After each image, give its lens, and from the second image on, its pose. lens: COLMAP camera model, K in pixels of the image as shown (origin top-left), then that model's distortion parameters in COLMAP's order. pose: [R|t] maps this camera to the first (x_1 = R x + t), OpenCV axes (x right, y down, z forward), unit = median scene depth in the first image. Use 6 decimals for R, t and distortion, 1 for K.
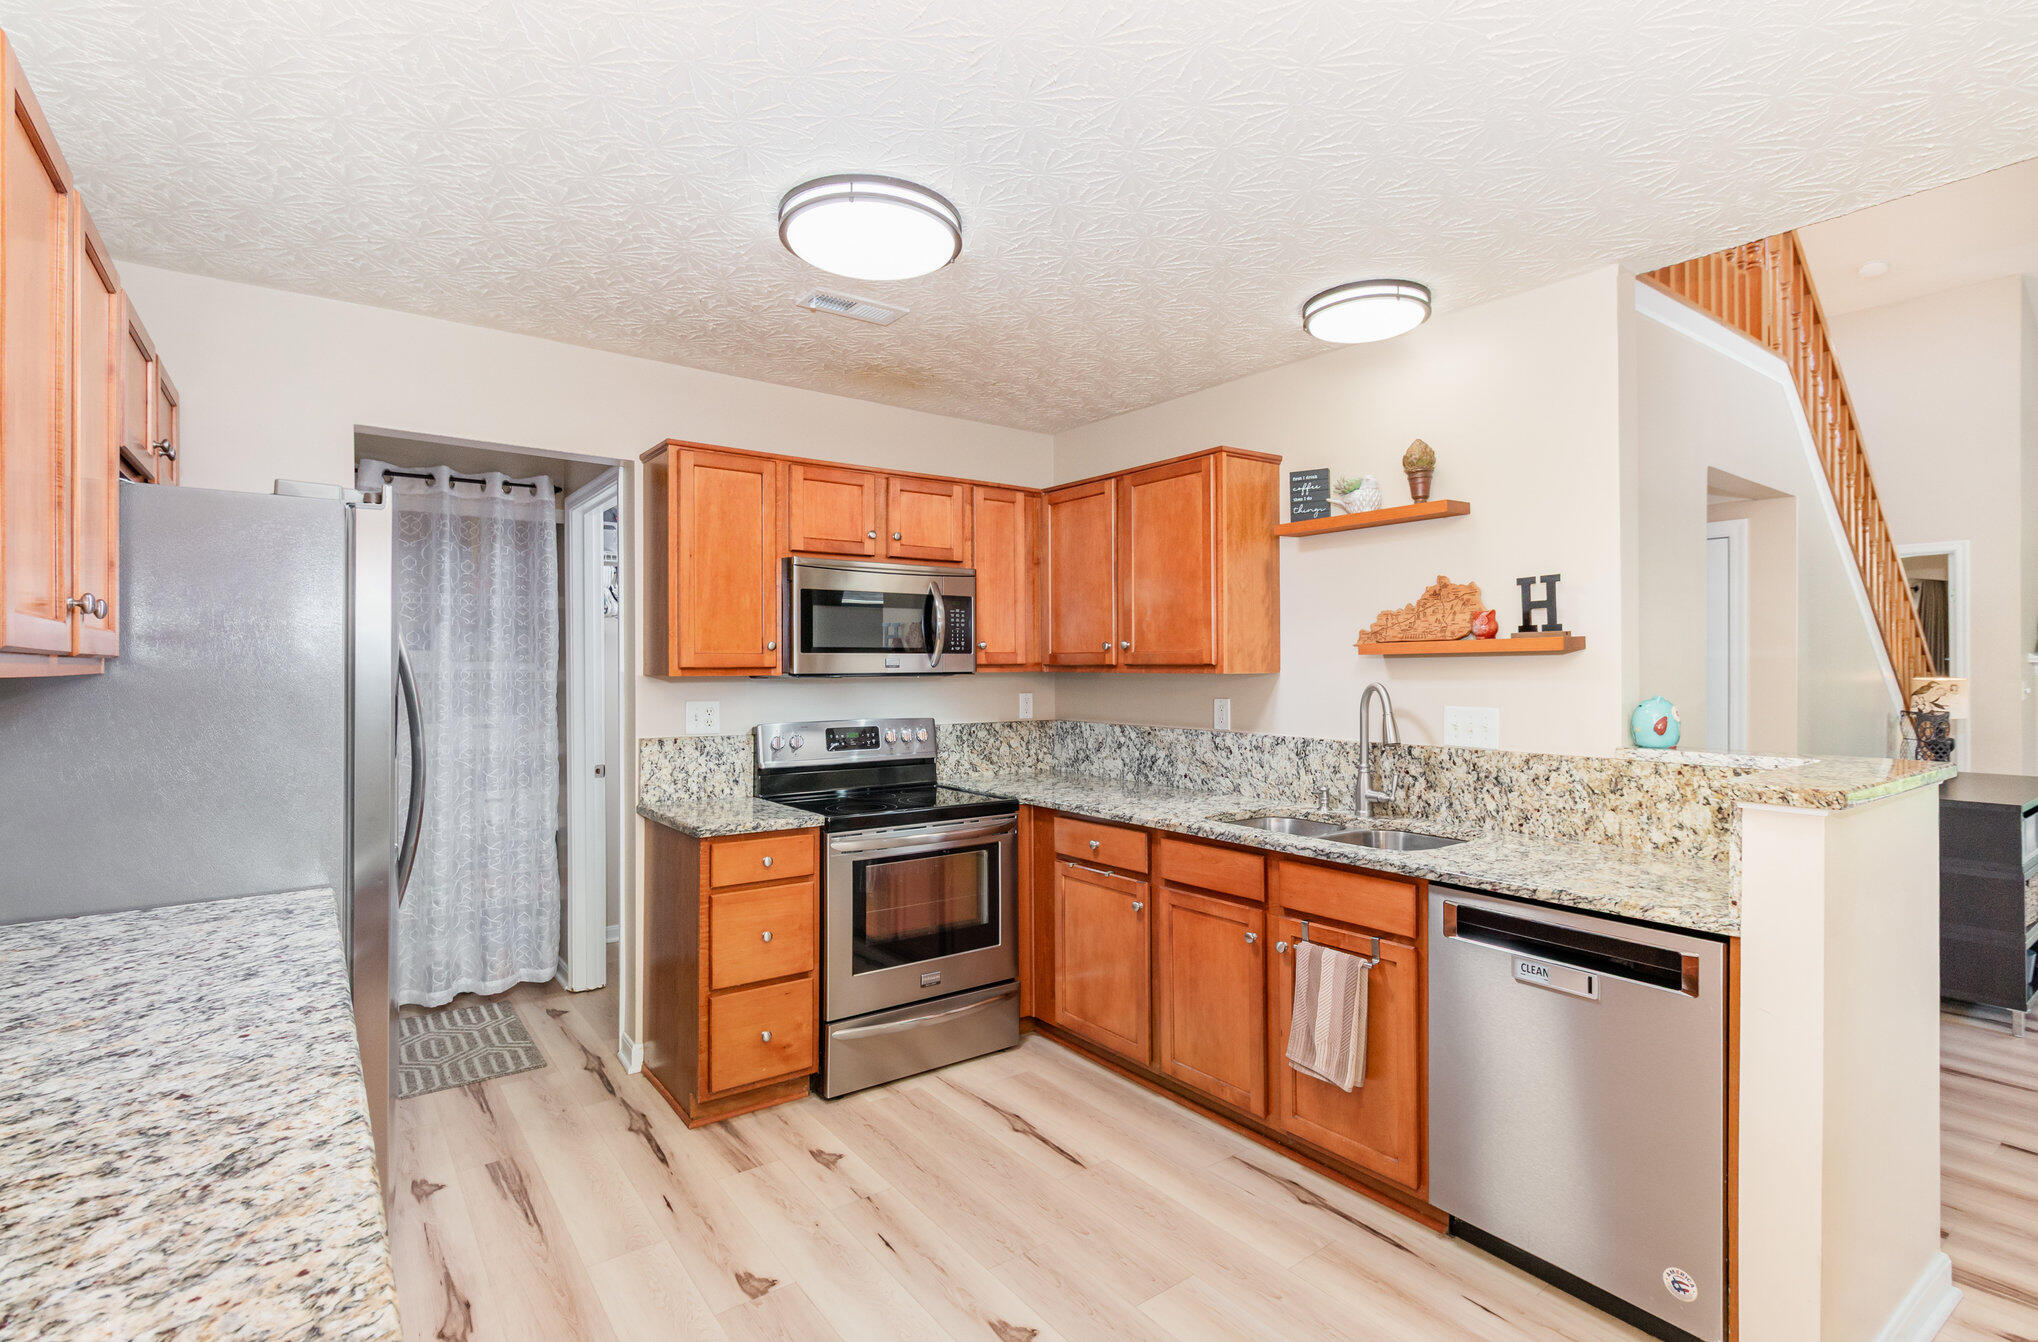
lens RADIAL K [[947.4, 0, 1012.1], [0, 947.4, 659.1], [0, 0, 1]] dist [0.004107, -0.000257]
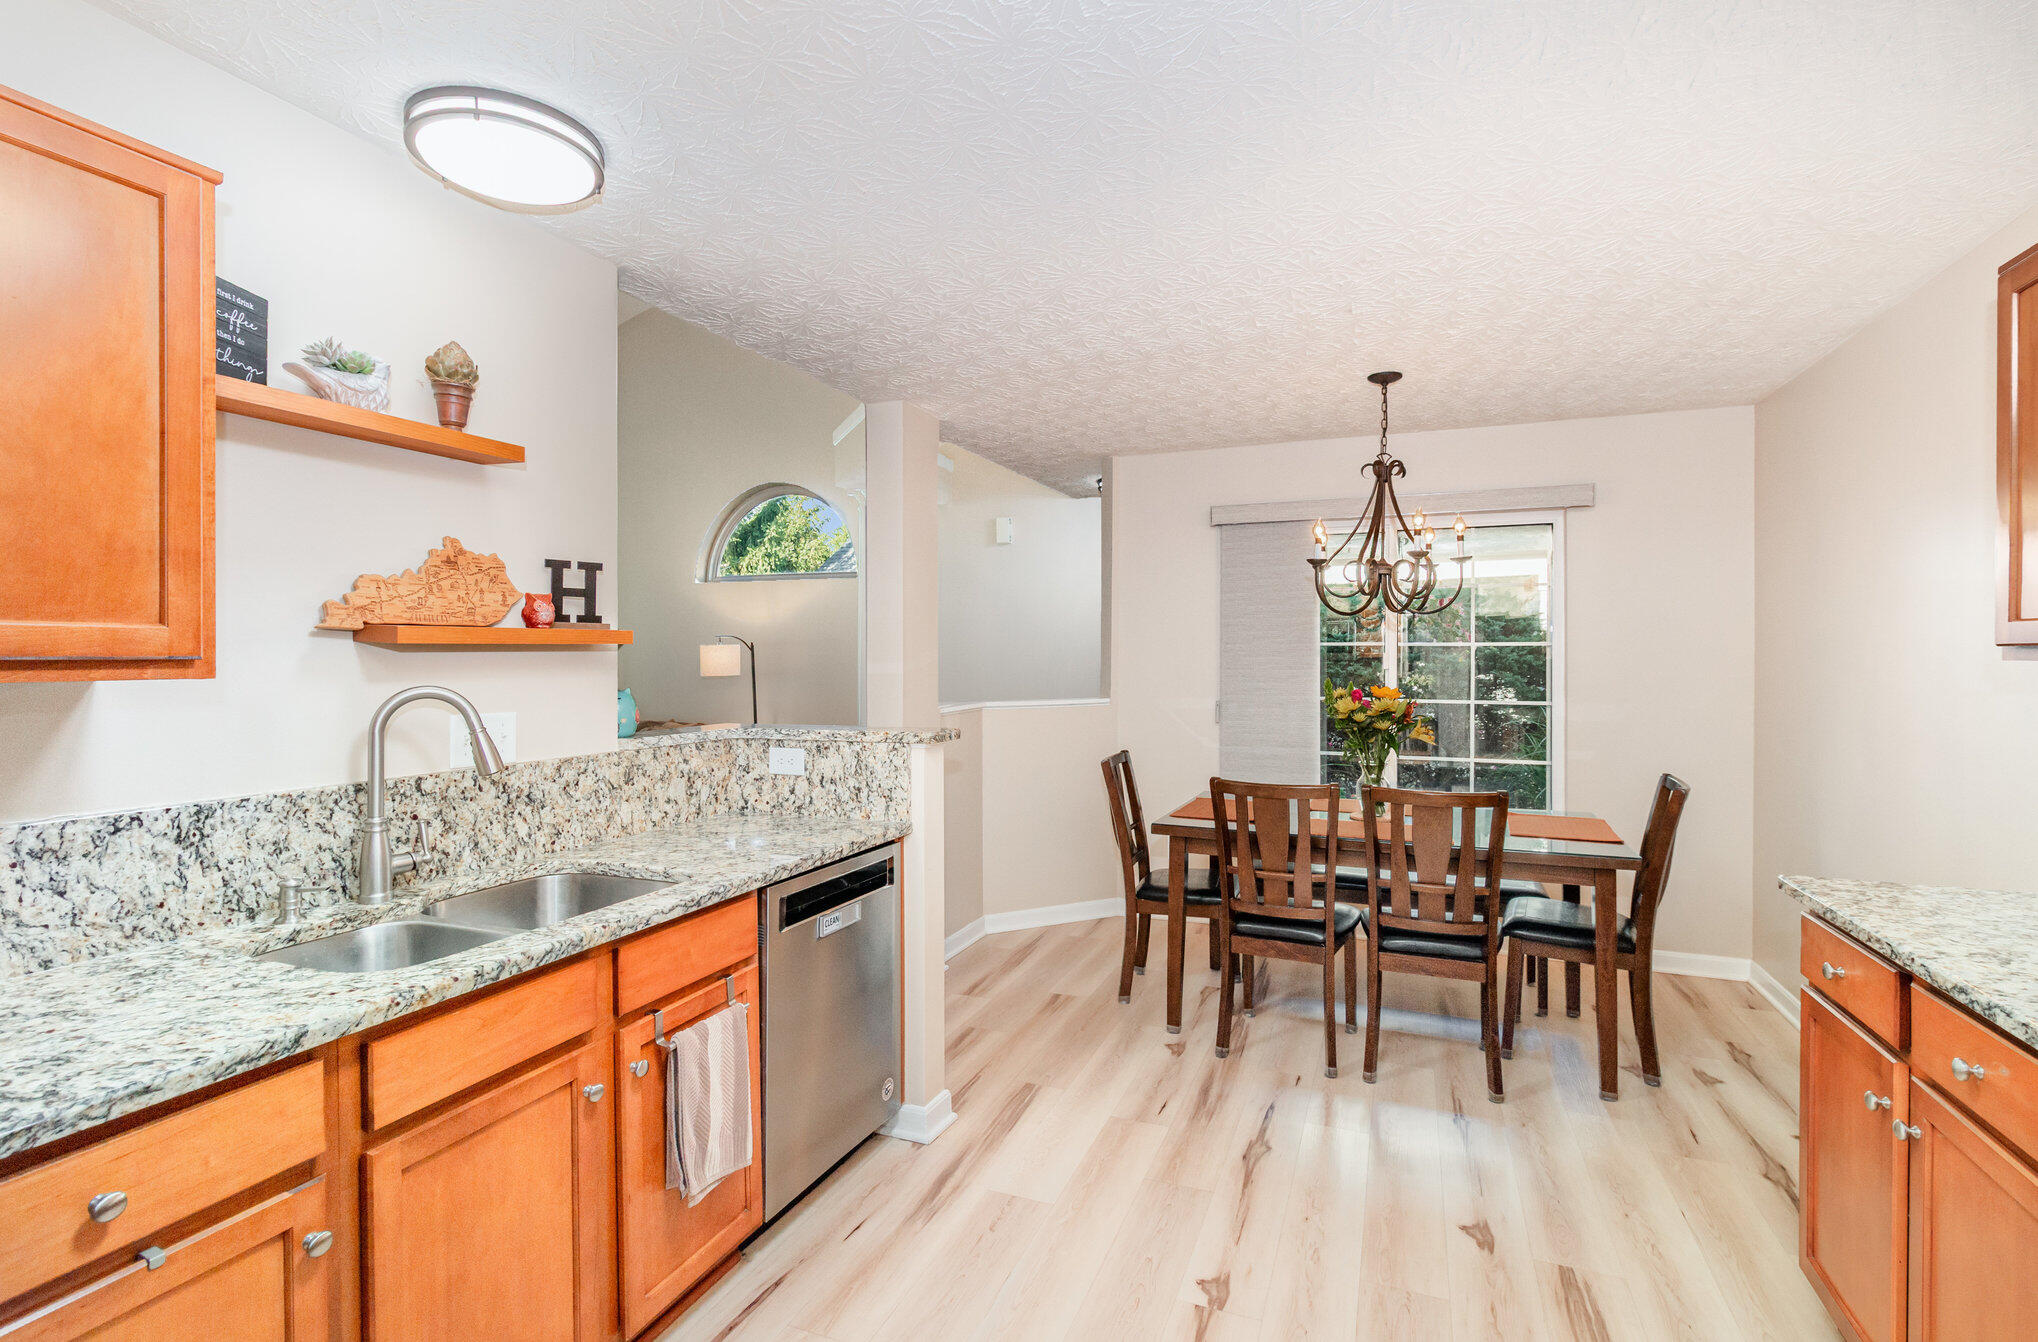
lens RADIAL K [[947.4, 0, 1011.2], [0, 947.4, 678.2], [0, 0, 1]] dist [0.004107, -0.000257]
pose [[-0.510198, -0.013517, 0.859951, -0.403766], [-0.000644, 0.999882, 0.015334, 0.009296], [-0.860057, 0.007270, -0.510146, 1.025298]]
